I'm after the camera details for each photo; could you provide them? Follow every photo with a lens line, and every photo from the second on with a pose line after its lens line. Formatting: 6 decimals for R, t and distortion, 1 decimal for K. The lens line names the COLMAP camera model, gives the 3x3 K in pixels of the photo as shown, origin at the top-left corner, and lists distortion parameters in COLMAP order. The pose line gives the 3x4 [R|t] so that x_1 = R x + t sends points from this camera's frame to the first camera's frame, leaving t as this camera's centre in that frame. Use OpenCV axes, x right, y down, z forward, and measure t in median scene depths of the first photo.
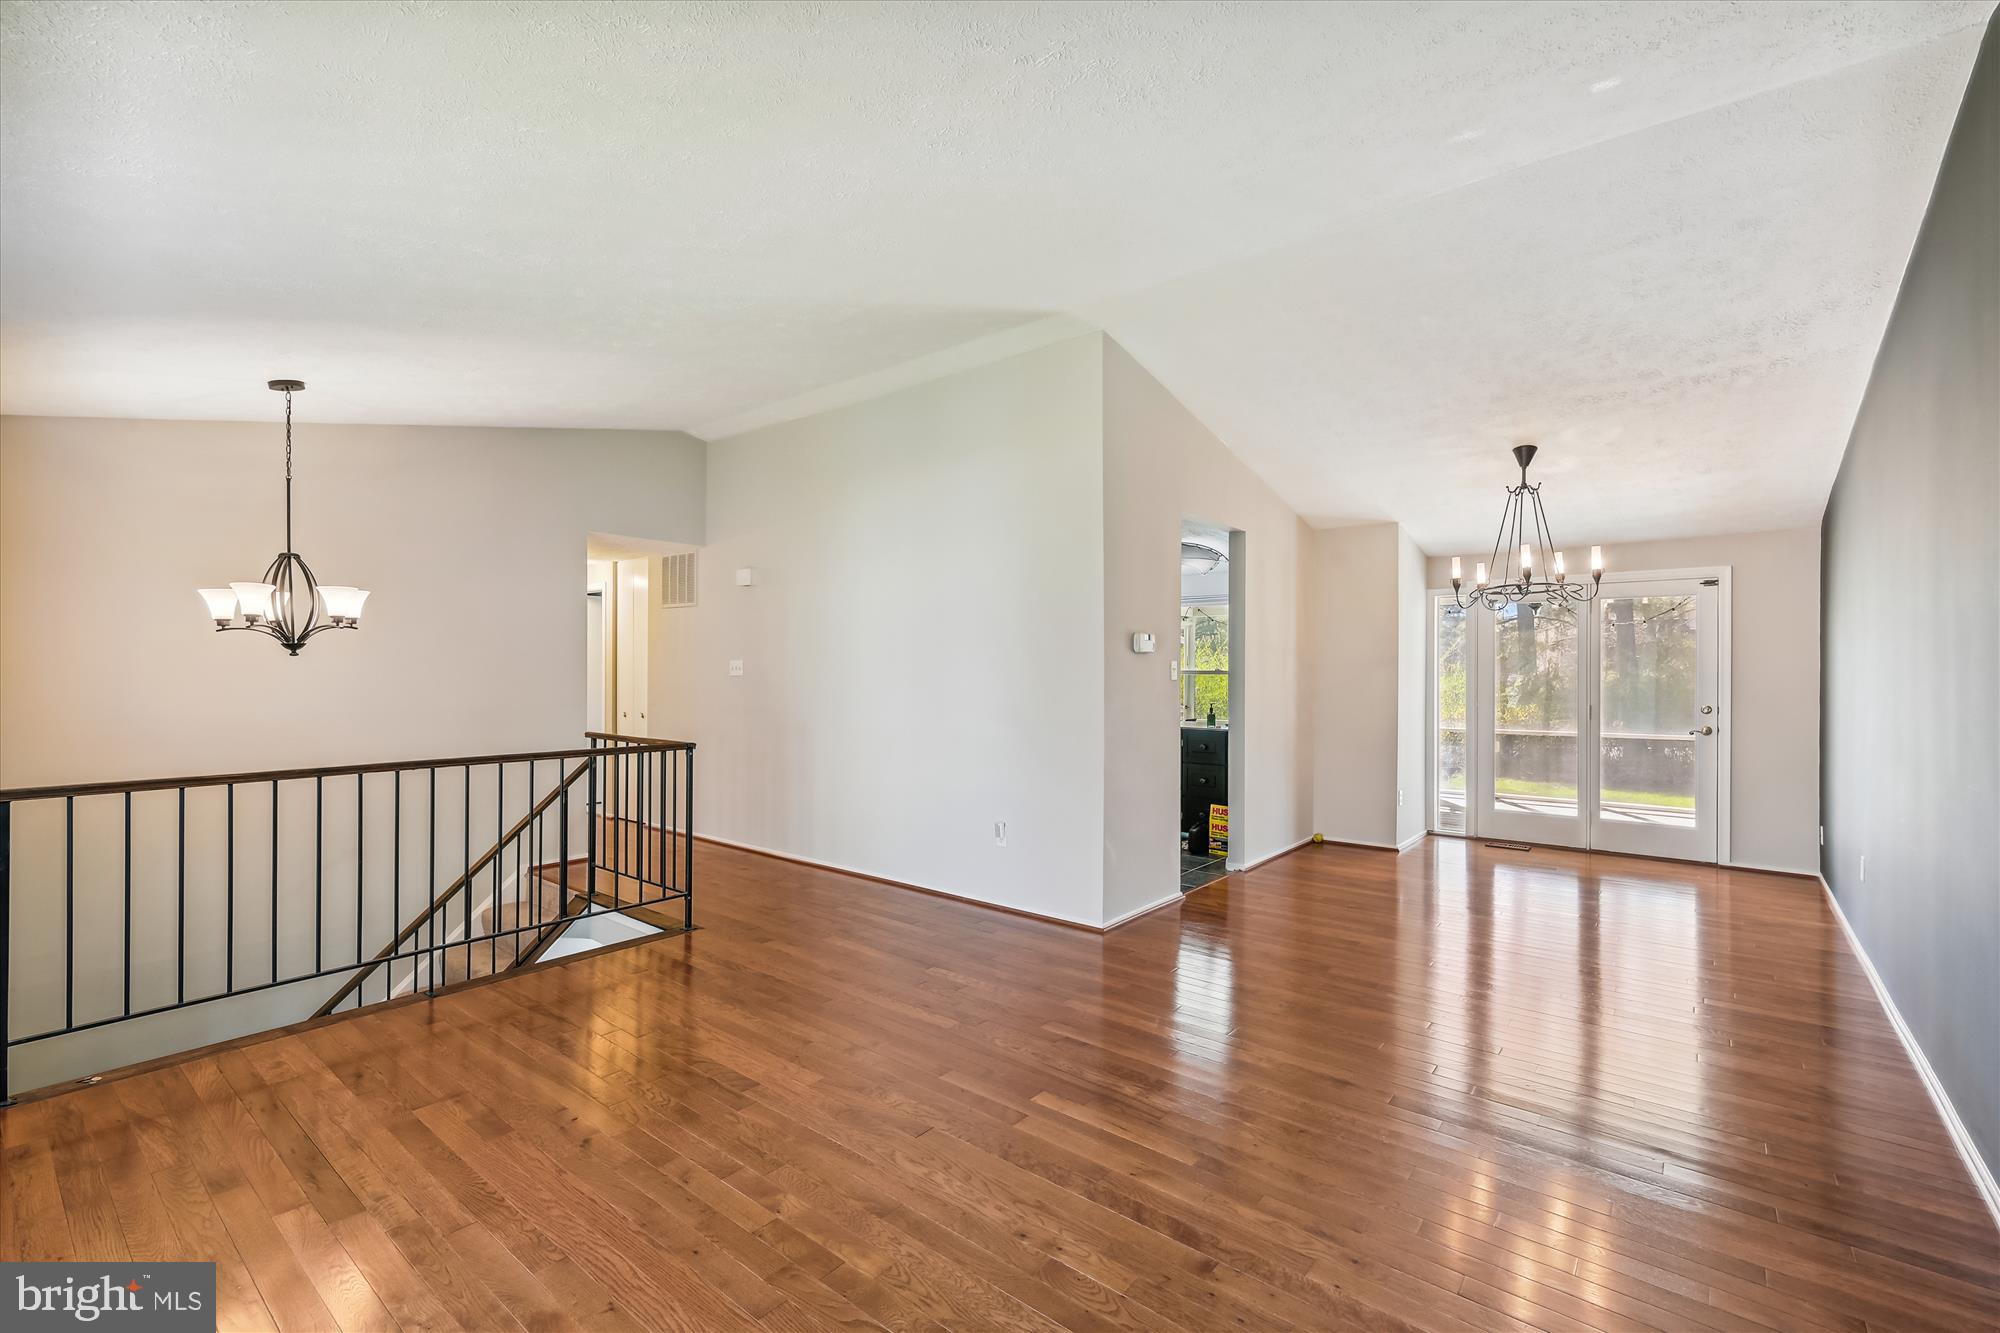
lens RADIAL K [[853.8, 0, 995.5], [0, 853.8, 654.9], [0, 0, 1]] dist [0.001772, 0.000234]
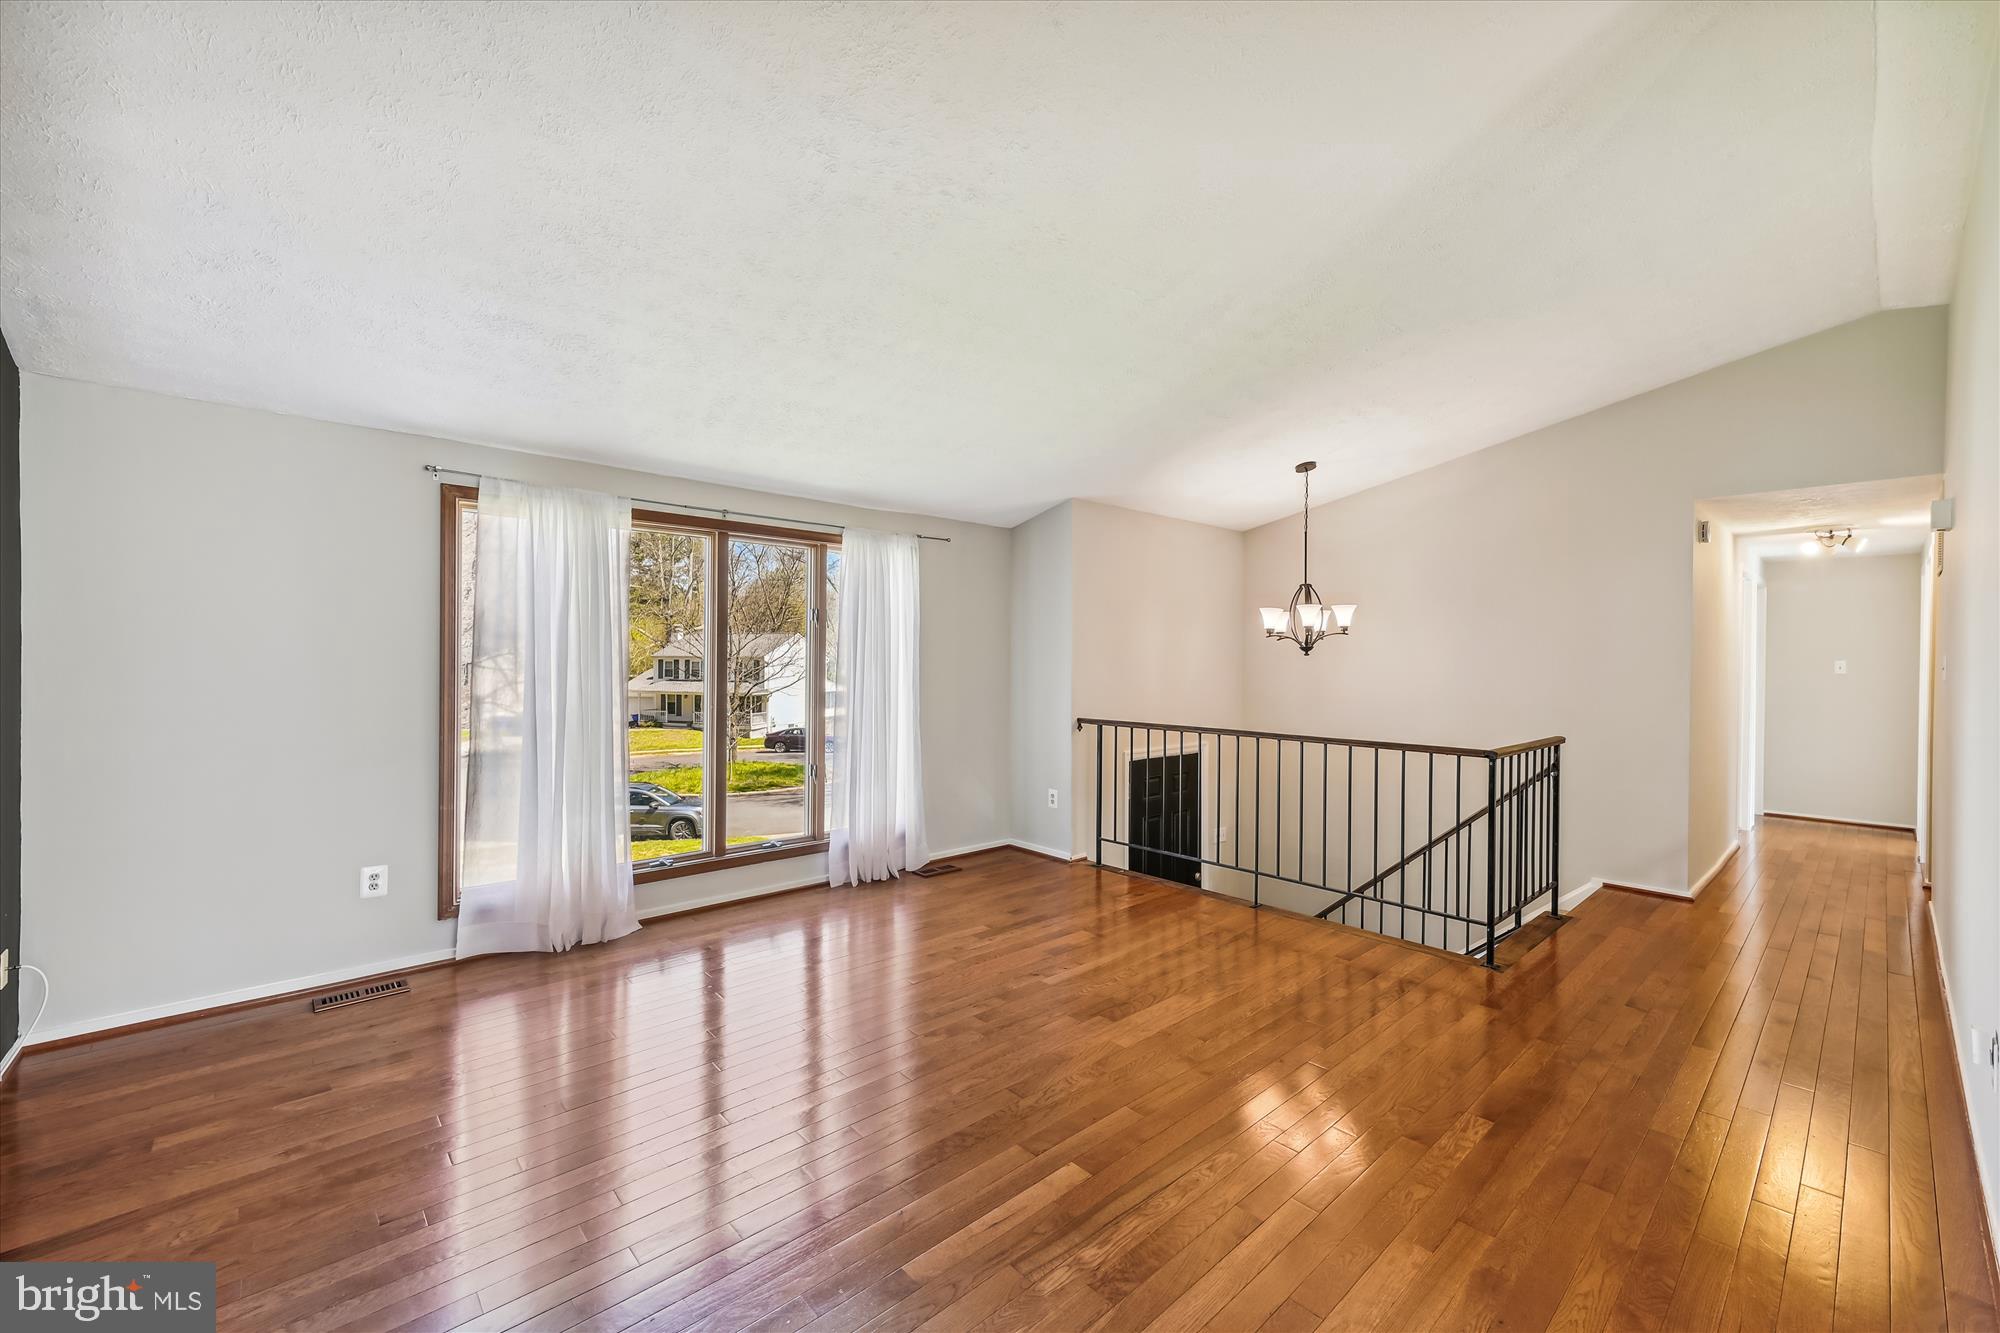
lens RADIAL K [[813.6, 0, 1026.7], [0, 813.6, 662.3], [0, 0, 1]] dist [0.001114, 0.000130]
pose [[-0.130597, 0.000023, -0.991436, 0.574315], [0.006603, 0.999978, -0.000847, 0.010498], [0.991414, -0.006657, -0.130594, 0.710231]]
